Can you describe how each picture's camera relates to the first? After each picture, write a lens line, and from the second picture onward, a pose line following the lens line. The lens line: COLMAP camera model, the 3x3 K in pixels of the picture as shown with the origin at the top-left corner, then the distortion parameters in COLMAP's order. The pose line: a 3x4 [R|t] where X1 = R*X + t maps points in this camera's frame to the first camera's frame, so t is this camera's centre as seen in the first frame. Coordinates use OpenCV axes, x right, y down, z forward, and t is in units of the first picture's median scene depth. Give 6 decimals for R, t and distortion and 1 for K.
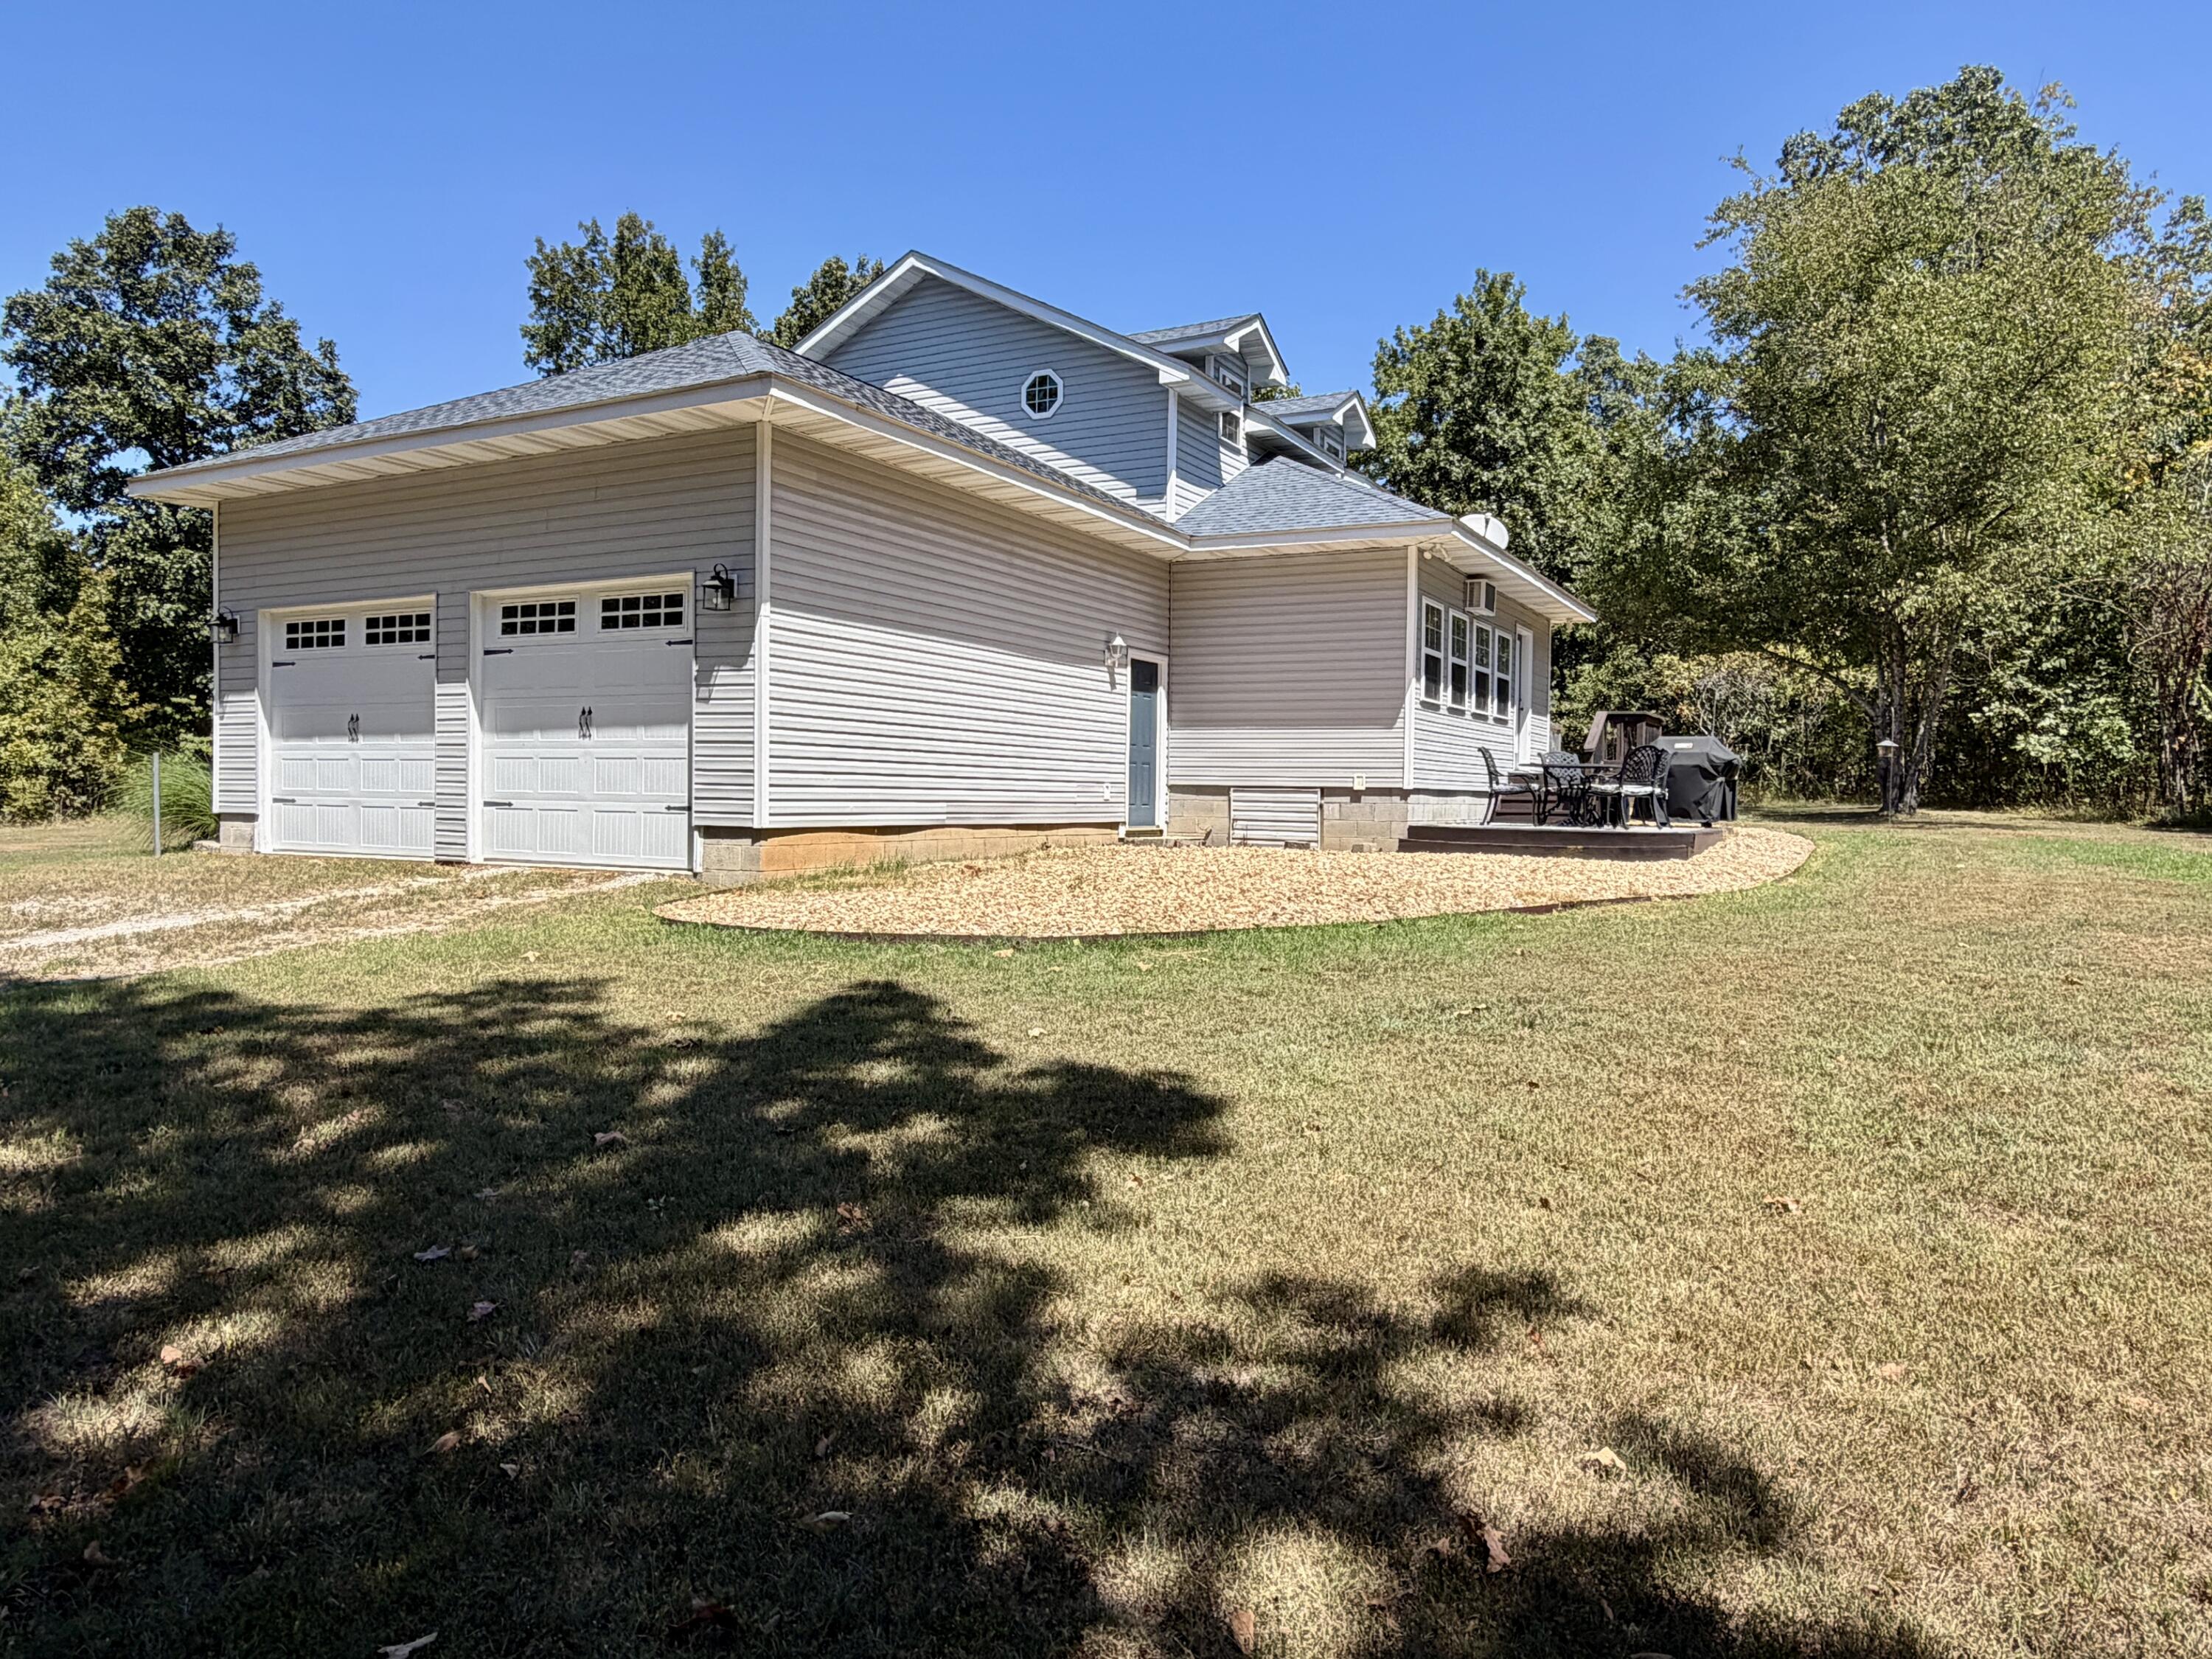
lens RADIAL K [[1440.4, 0, 1083.2], [0, 1440.4, 831.4], [0, 0, 1]] dist [-0.000757, 0.001435]
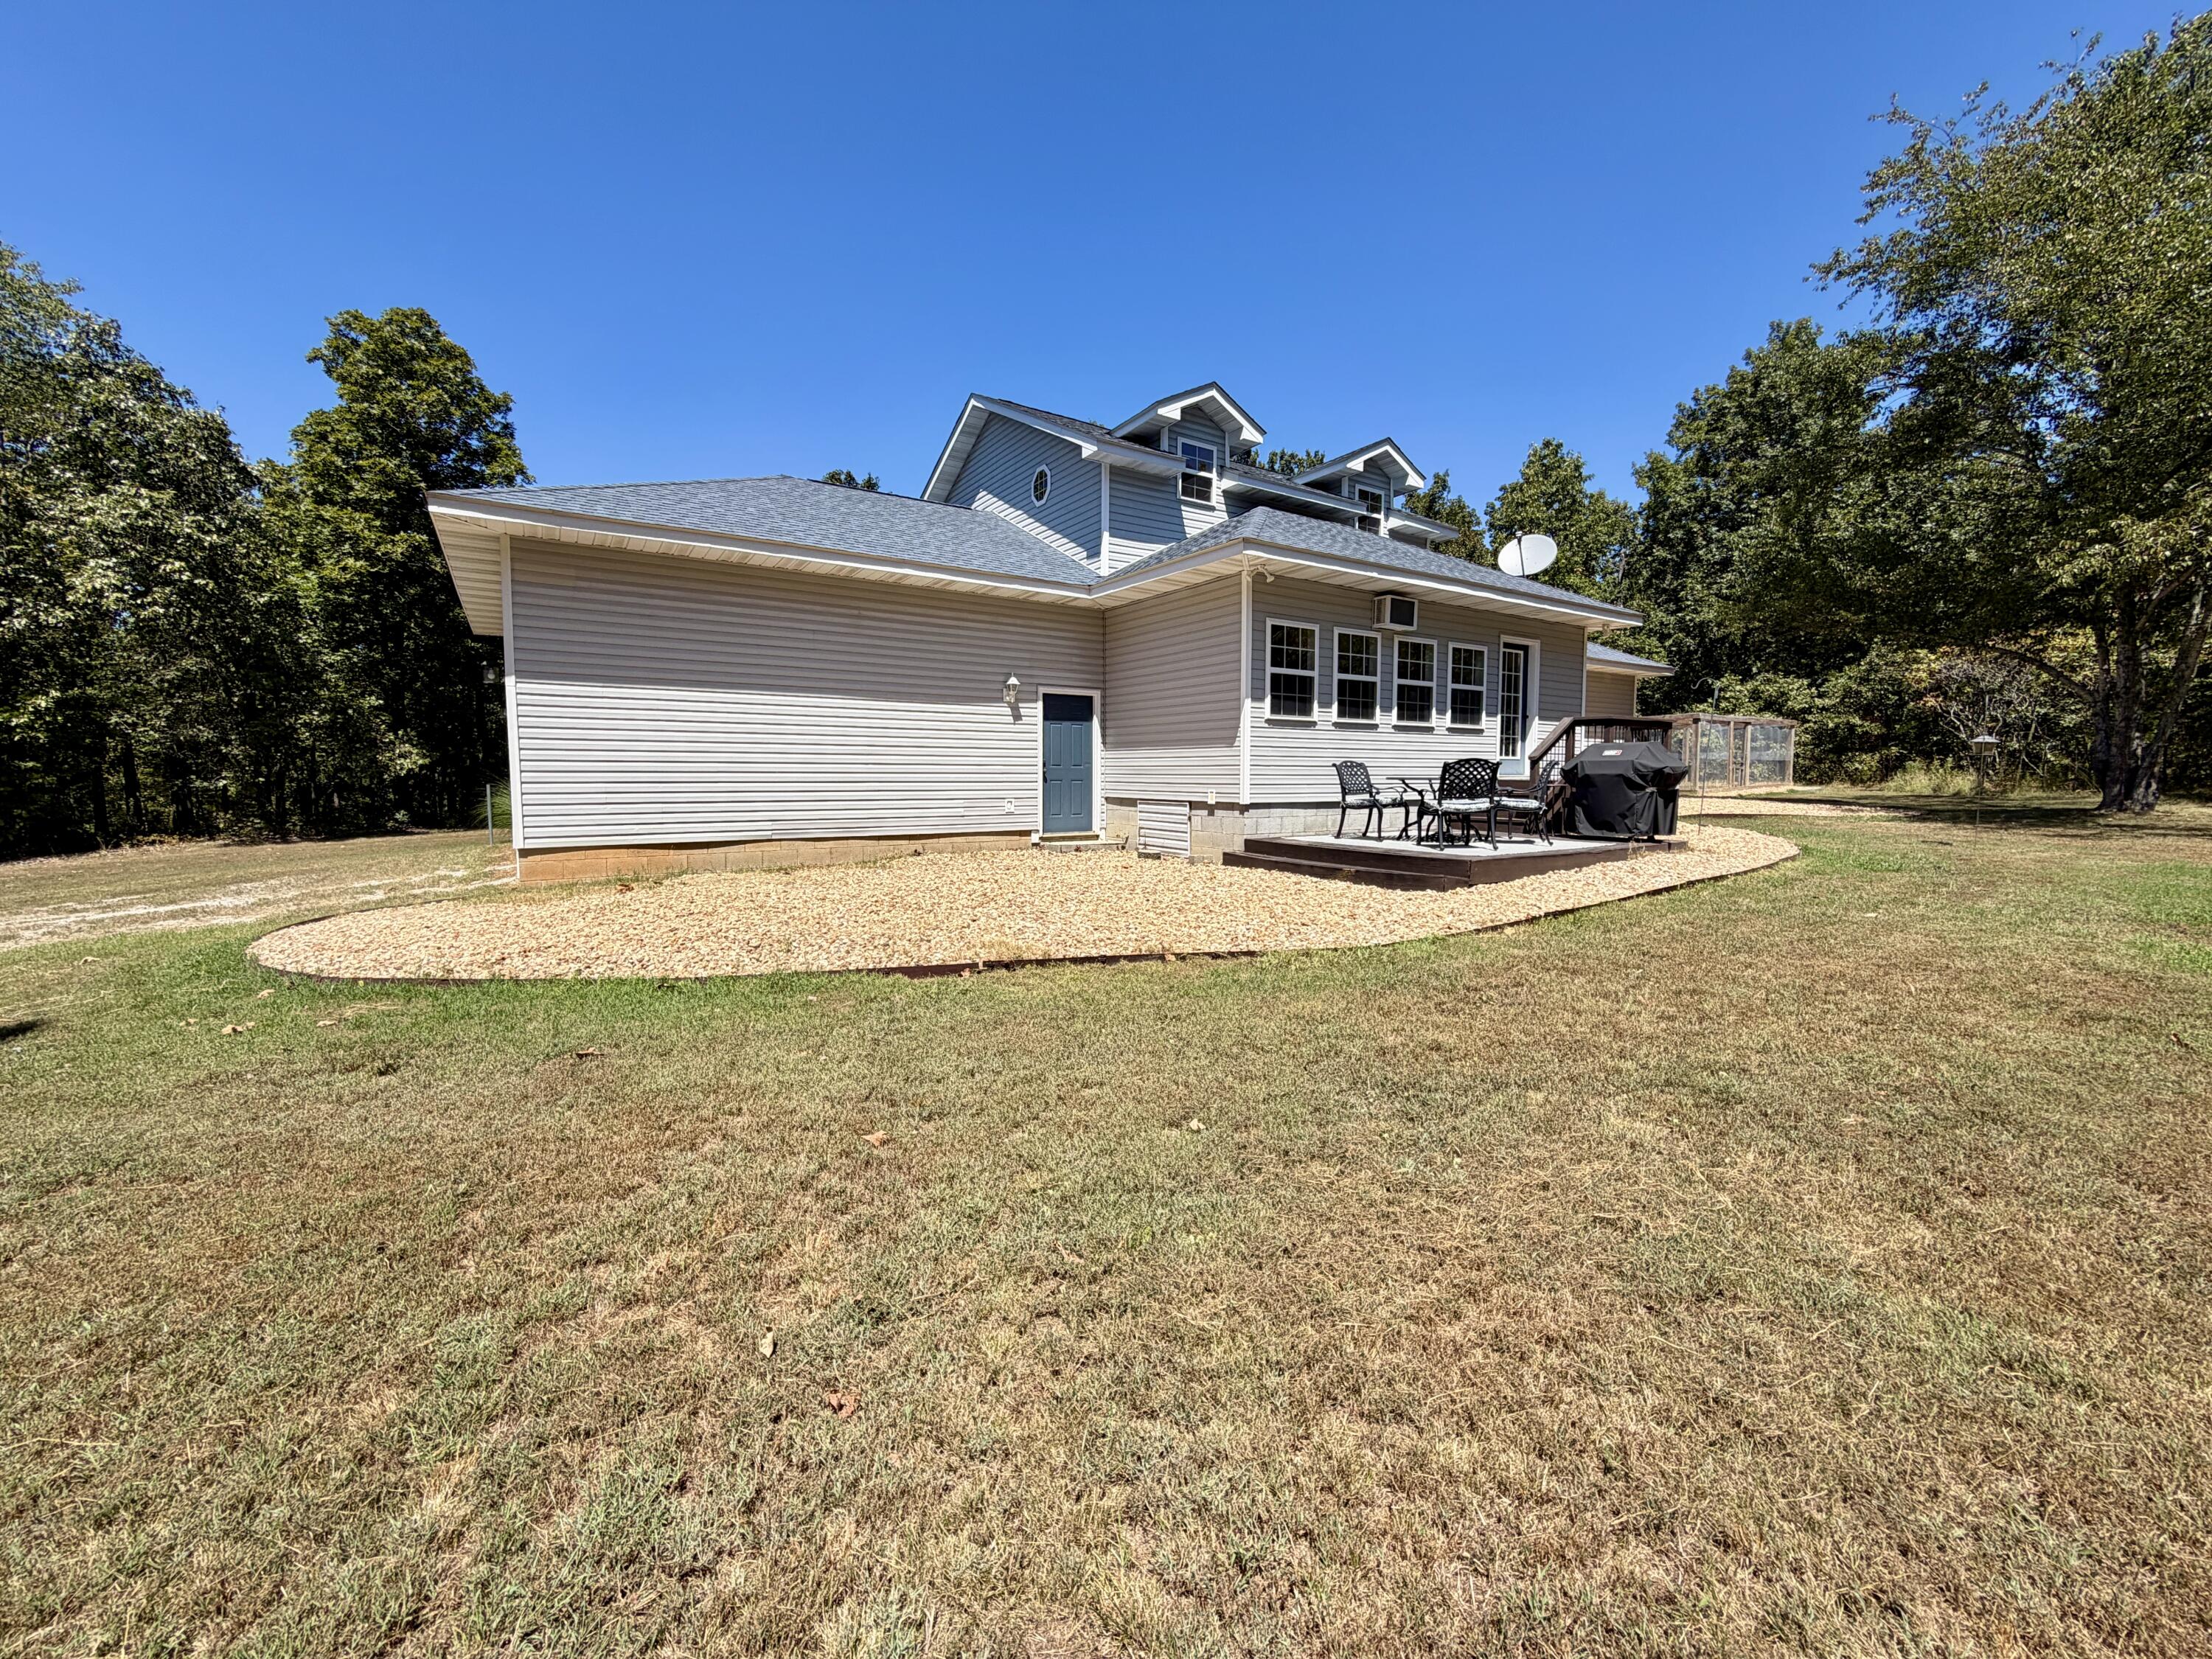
lens RADIAL K [[877.3, 0, 1096.1], [0, 877.3, 830.9], [0, 0, 1]] dist [-0.000424, 0.000021]
pose [[0.883726, 0.015959, -0.467732, 0.564287], [0.000602, 0.999379, 0.035236, -0.042878], [0.468004, -0.031421, 0.883168, 0.501148]]
